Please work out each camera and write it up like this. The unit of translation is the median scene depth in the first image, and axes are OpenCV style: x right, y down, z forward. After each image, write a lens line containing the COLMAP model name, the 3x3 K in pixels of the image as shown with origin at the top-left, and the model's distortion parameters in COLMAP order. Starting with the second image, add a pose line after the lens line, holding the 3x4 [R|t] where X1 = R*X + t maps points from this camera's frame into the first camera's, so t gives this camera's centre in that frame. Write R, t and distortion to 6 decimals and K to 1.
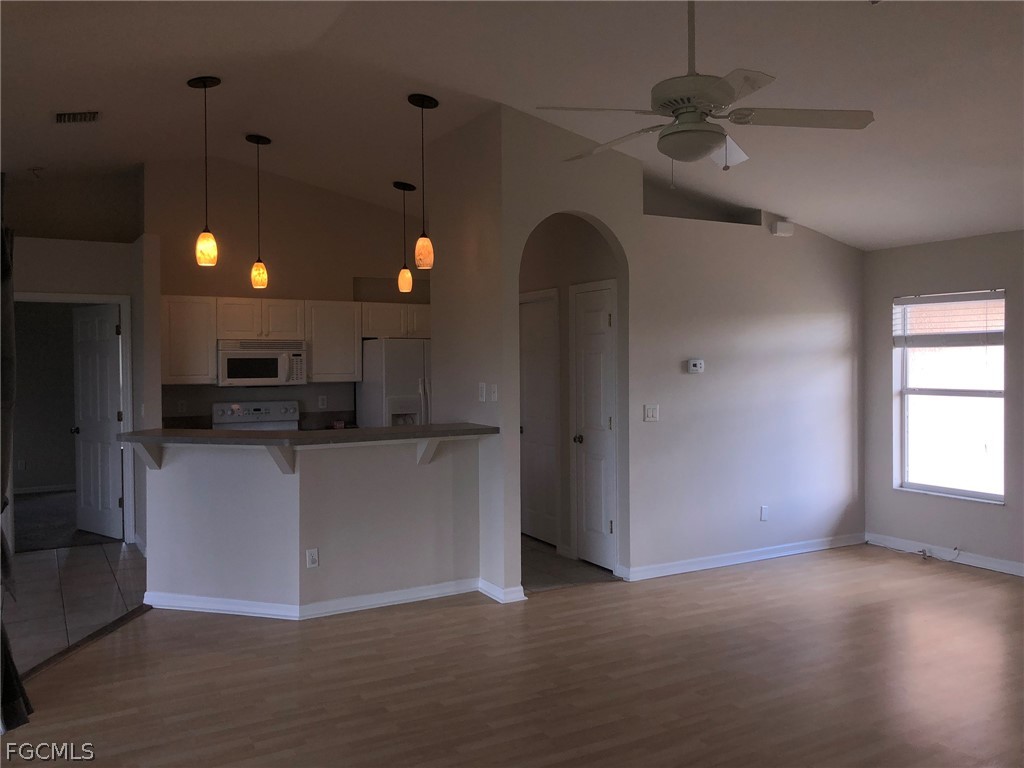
lens RADIAL K [[838.5, 0, 514.9], [0, 838.5, 372.8], [0, 0, 1]] dist [0.034611, -0.036539]
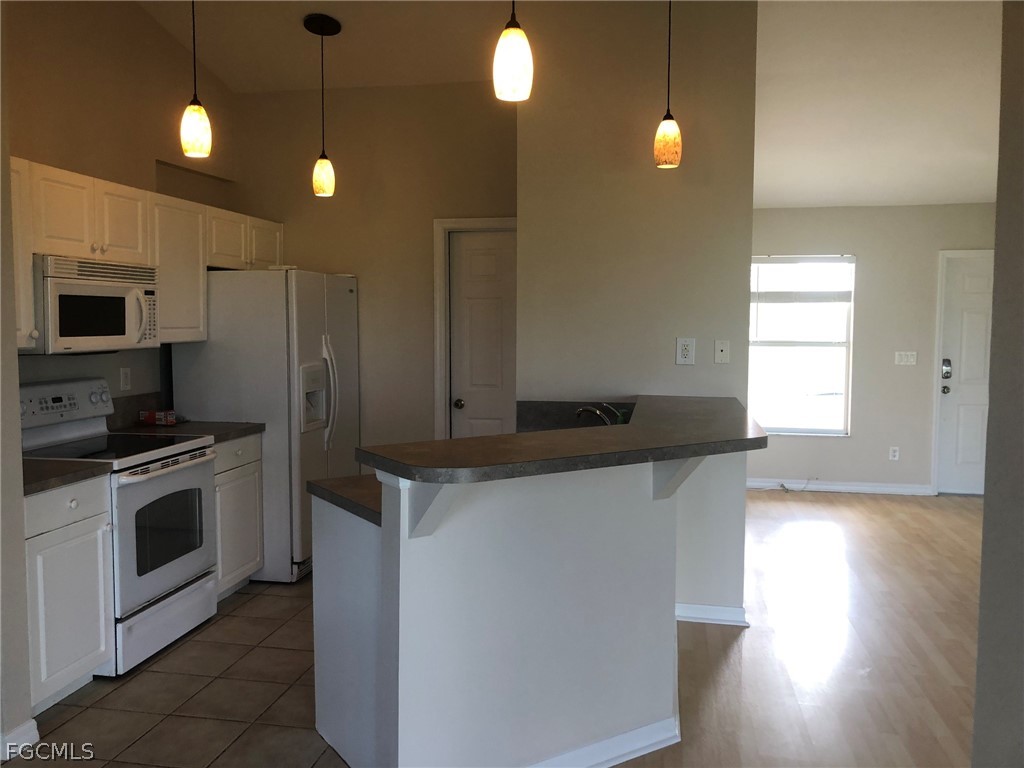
lens RADIAL K [[848.7, 0, 504.7], [0, 848.7, 376.5], [0, 0, 1]] dist [0.001572, 0.001252]
pose [[0.653964, -0.043492, 0.755274, -0.542442], [0.002460, 0.998463, 0.055365, 0.003037], [-0.756522, -0.034349, 0.653066, 0.494053]]
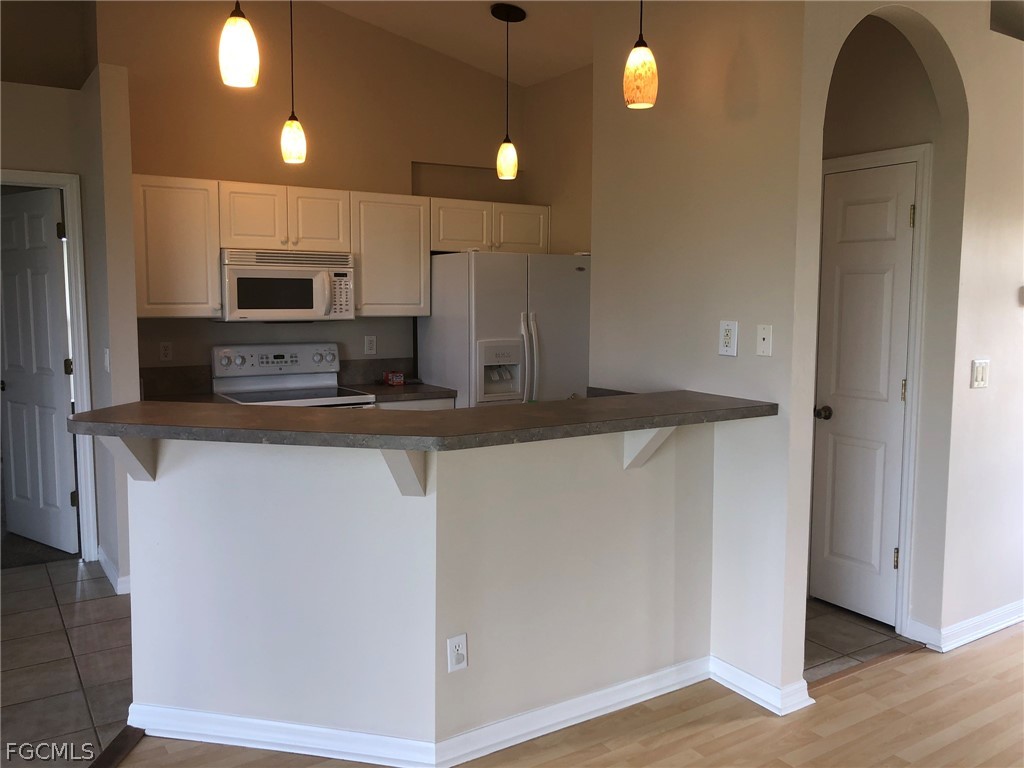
lens RADIAL K [[838.5, 0, 514.9], [0, 838.5, 372.8], [0, 0, 1]] dist [0.034611, -0.036539]
pose [[0.998453, 0.005826, 0.055290, -0.165354], [-0.010145, 0.996890, 0.078153, 0.002846], [-0.054663, -0.078593, 0.995407, 0.343633]]
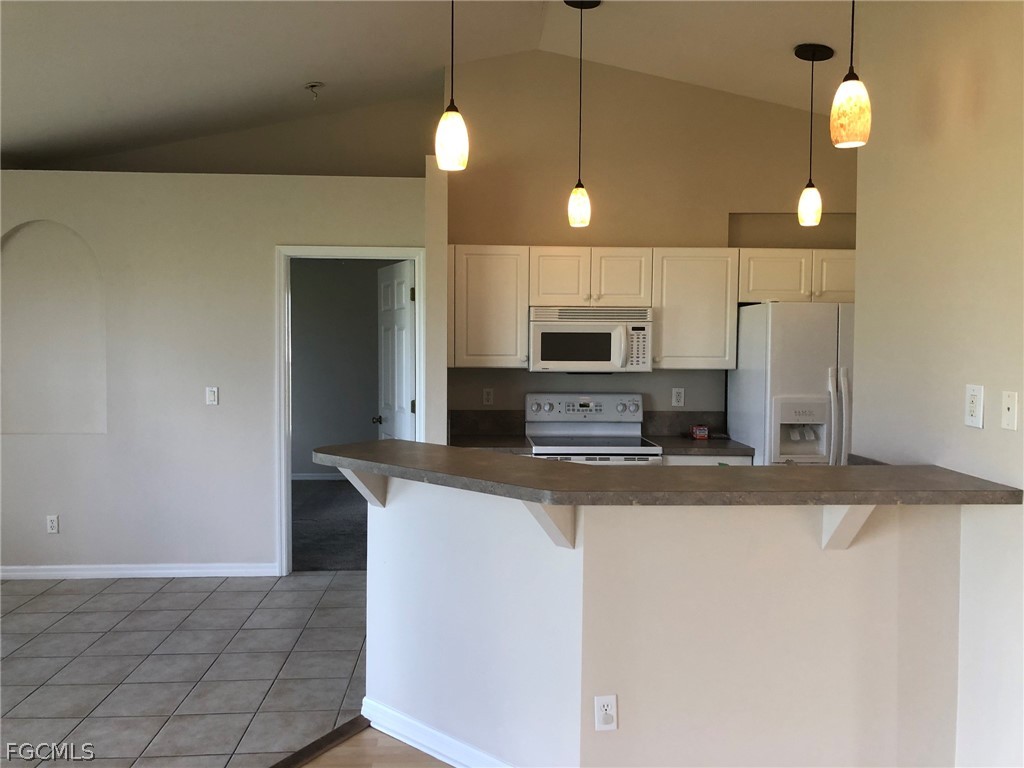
lens RADIAL K [[838.5, 0, 514.9], [0, 838.5, 372.8], [0, 0, 1]] dist [0.034611, -0.036539]
pose [[0.892933, 0.029826, -0.449201, -0.043852], [-0.018586, 0.999395, 0.029411, -0.003394], [0.449806, -0.017913, 0.892946, 0.360316]]
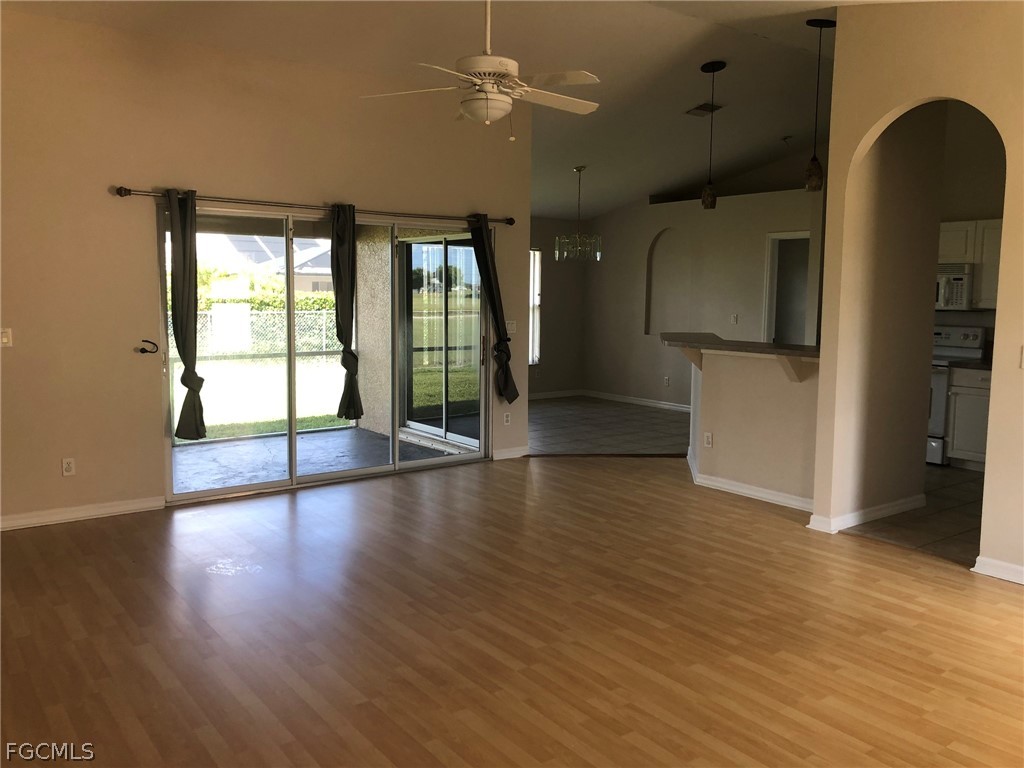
lens RADIAL K [[838.5, 0, 514.9], [0, 838.5, 372.8], [0, 0, 1]] dist [0.034611, -0.036539]
pose [[0.121694, 0.105346, -0.986961, 0.671274], [-0.025540, 0.994355, 0.102986, -0.001003], [0.992239, 0.012674, 0.123698, 0.392631]]
